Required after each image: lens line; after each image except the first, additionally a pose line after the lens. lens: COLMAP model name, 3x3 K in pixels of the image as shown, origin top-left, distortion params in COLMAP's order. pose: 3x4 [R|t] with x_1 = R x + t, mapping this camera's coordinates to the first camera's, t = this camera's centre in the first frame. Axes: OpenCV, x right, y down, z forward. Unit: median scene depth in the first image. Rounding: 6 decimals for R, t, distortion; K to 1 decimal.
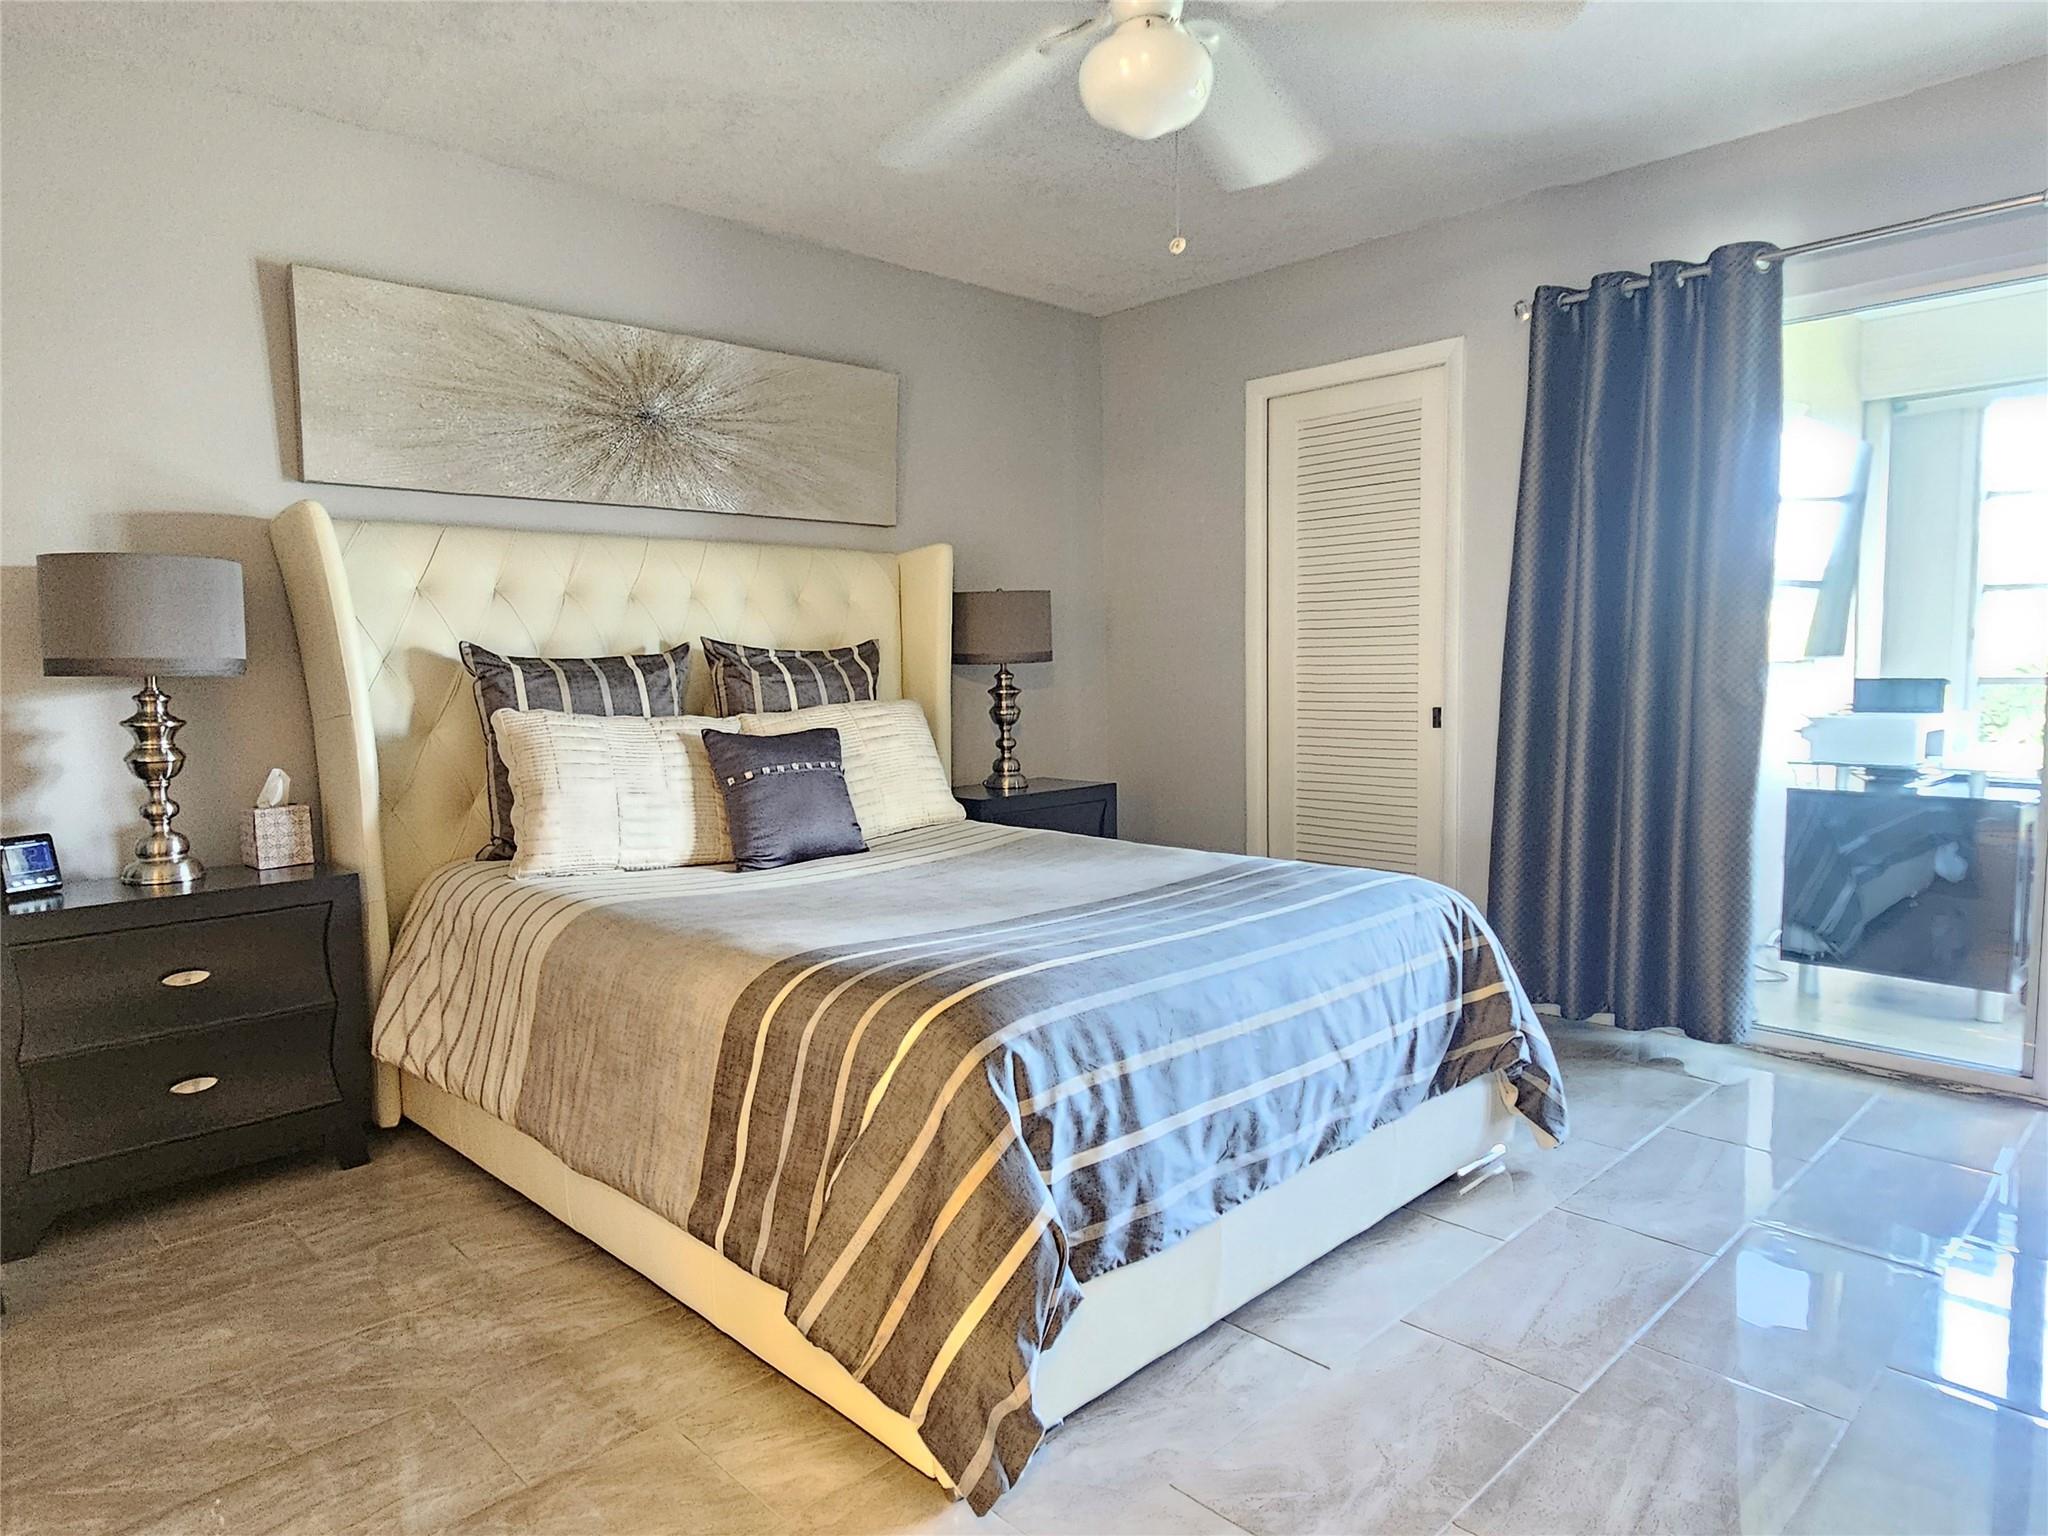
lens RADIAL K [[1258.7, 0, 1033.2], [0, 1258.7, 769.6], [0, 0, 1]] dist [0.006360, -0.001552]
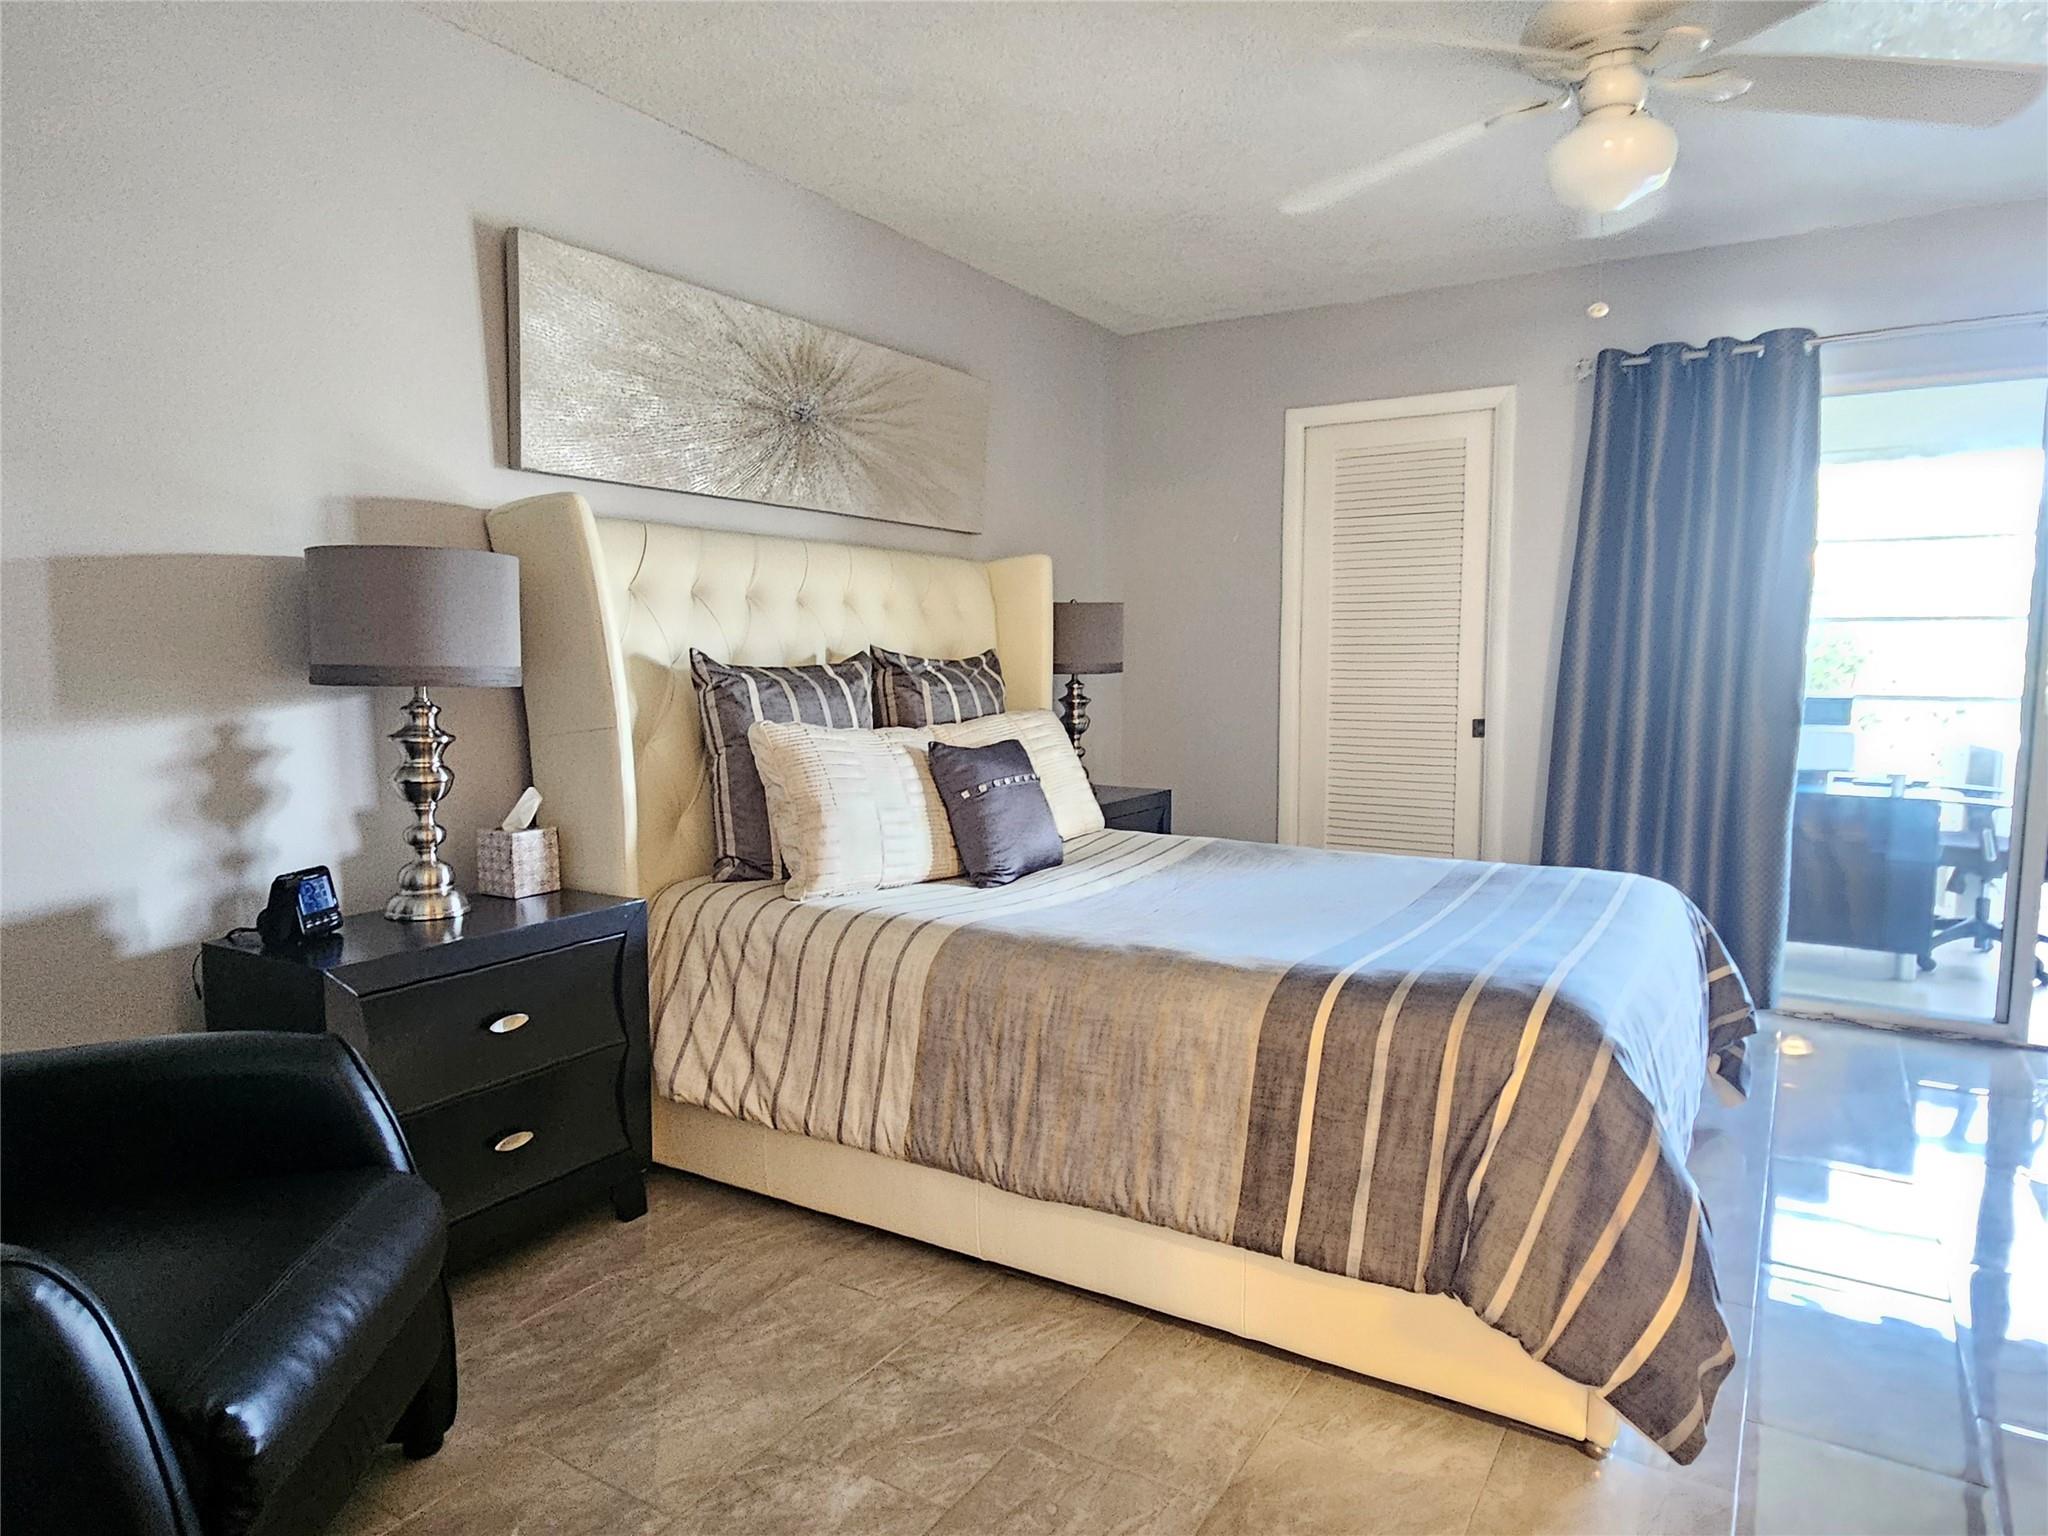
lens RADIAL K [[1258.7, 0, 1037.5], [0, 1258.7, 771.3], [0, 0, 1]] dist [0.006360, -0.001552]
pose [[0.969645, -0.005641, 0.244452, -0.427792], [0.004926, 0.999982, 0.003537, -0.012539], [-0.244468, -0.002226, 0.969655, 0.031745]]
